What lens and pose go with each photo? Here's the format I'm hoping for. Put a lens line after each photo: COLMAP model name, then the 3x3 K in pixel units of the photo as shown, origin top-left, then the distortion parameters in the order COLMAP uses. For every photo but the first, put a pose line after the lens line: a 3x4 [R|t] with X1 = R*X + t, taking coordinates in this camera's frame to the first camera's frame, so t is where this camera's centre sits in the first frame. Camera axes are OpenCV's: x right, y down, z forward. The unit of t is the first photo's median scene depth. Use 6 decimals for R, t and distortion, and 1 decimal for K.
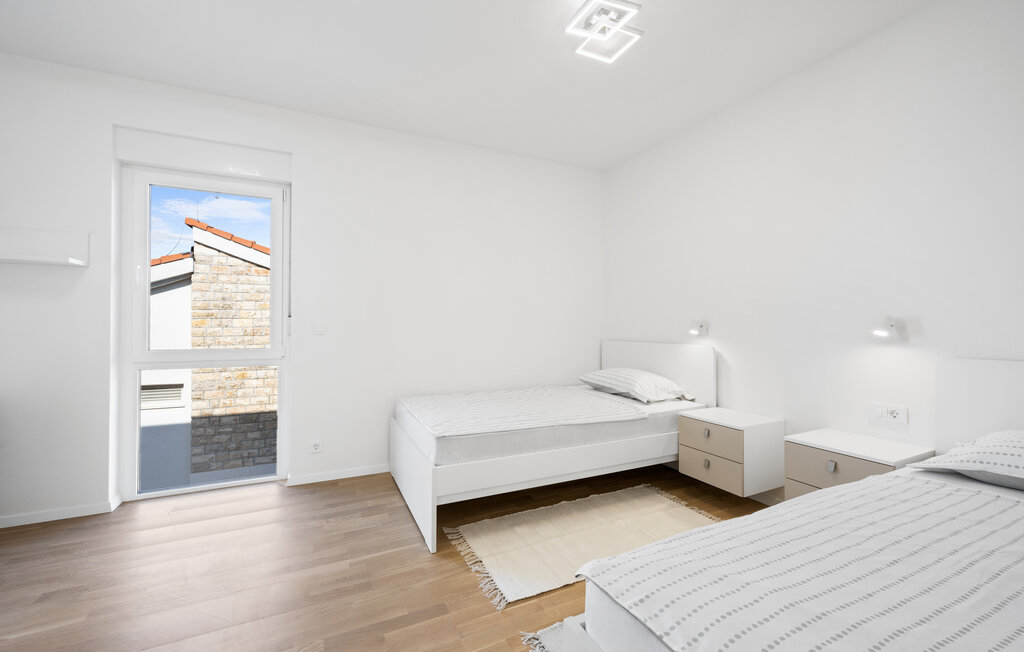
lens RADIAL K [[407.6, 0, 504.9], [0, 407.6, 323.4], [0, 0, 1]] dist [-0.001659, 0.000083]
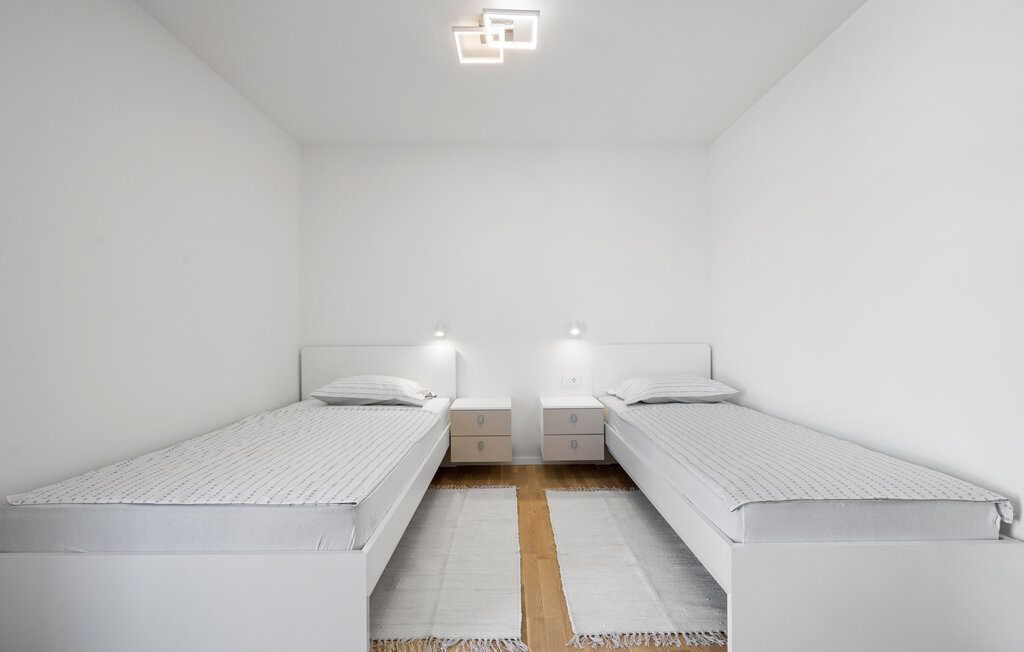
lens RADIAL K [[407.6, 0, 510.2], [0, 407.6, 328.4], [0, 0, 1]] dist [-0.001659, 0.000083]
pose [[0.416727, -0.002216, 0.909029, -0.531500], [0.000241, 0.999997, 0.002327, 0.004841], [-0.909032, -0.000751, 0.416727, 0.430312]]
